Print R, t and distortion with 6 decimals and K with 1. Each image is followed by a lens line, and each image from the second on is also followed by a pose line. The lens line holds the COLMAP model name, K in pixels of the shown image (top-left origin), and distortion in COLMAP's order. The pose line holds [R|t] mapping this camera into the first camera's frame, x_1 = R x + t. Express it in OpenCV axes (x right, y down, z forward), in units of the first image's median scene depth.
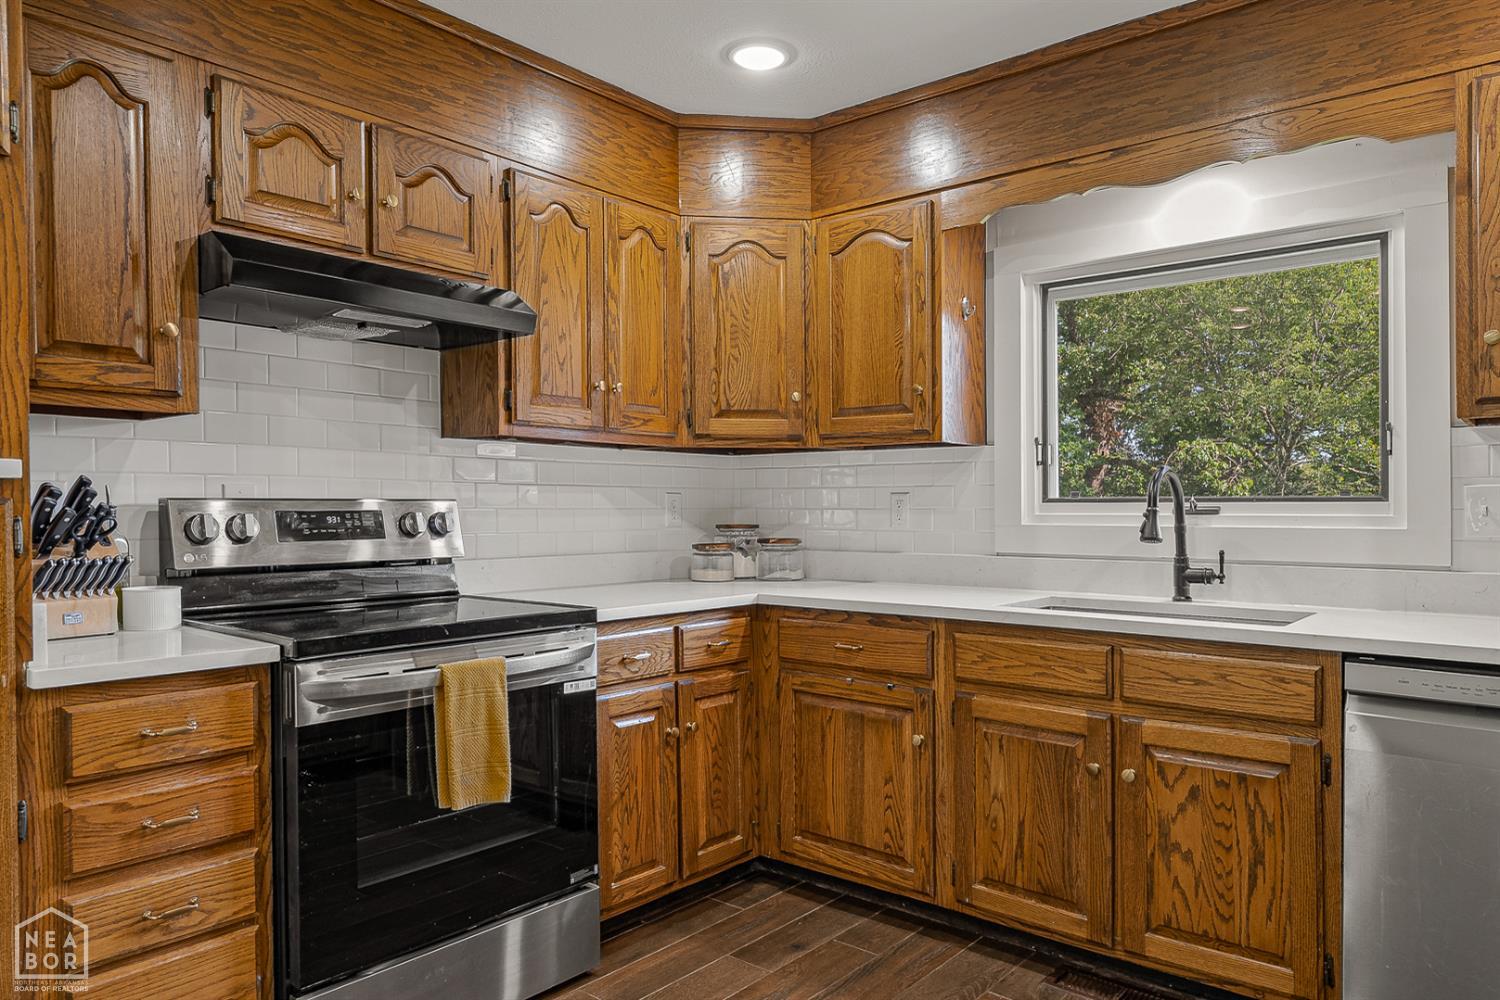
lens RADIAL K [[997.2, 0, 750.0], [0, 997.2, 500.0], [0, 0, 1]] dist [0.002134, 0.003055]
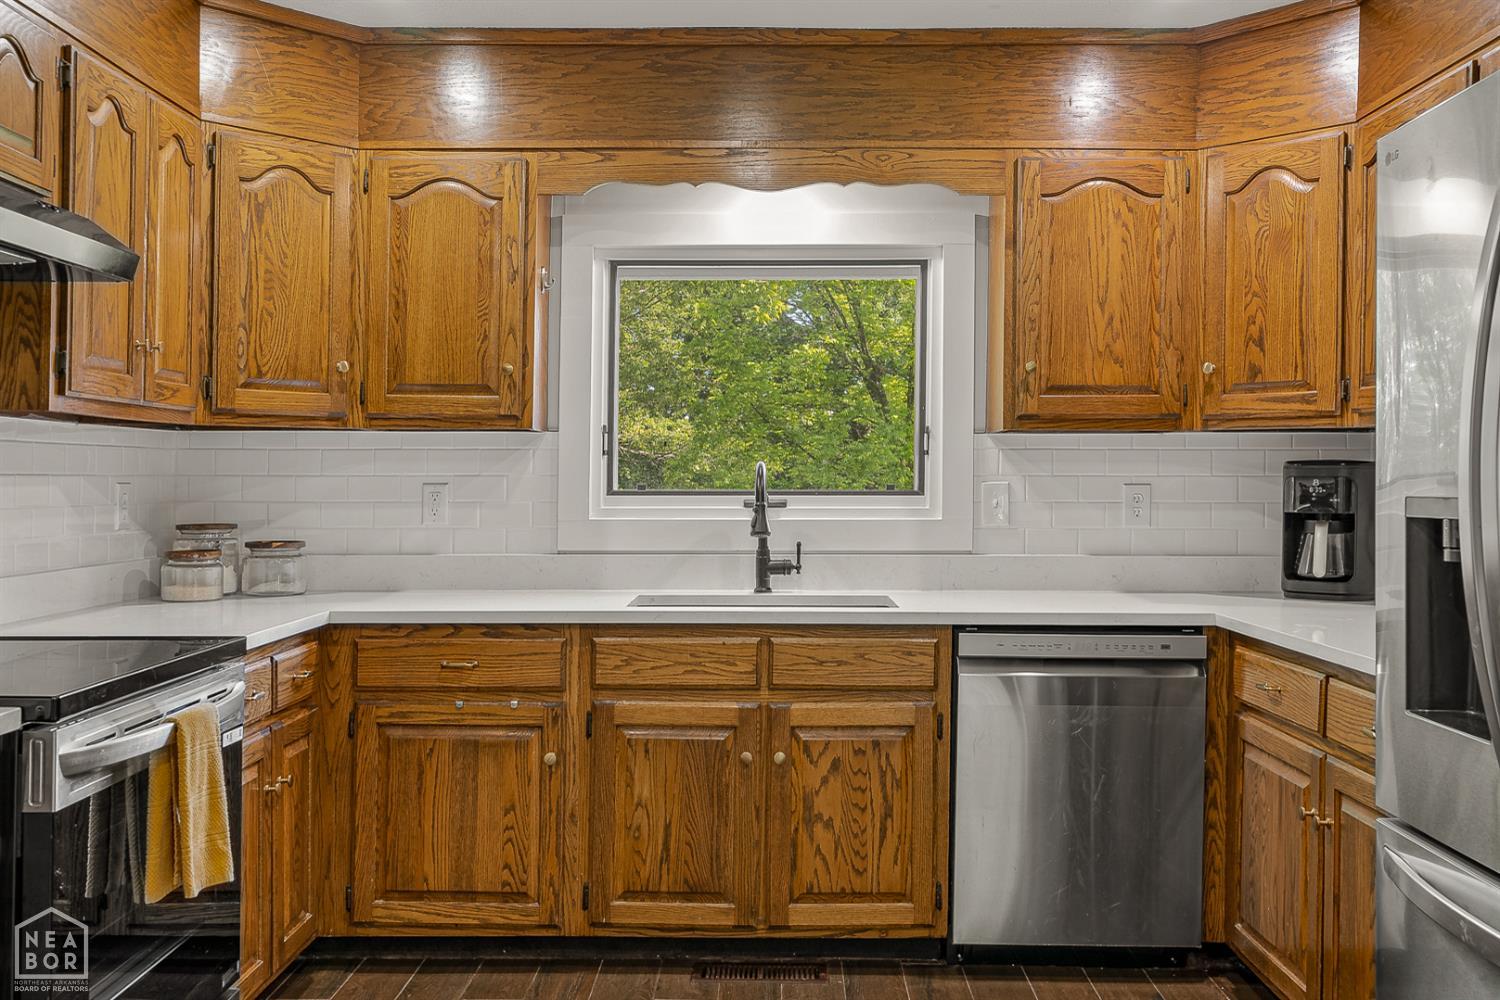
lens RADIAL K [[1410.2, 0, 751.1], [0, 1410.2, 470.5], [0, 0, 1]] dist [0.011462, 0.009351]
pose [[0.774739, 0.003701, 0.632271, -0.509915], [-0.004639, 0.999989, -0.000169, -0.024361], [-0.632264, -0.002803, 0.774748, -0.119592]]
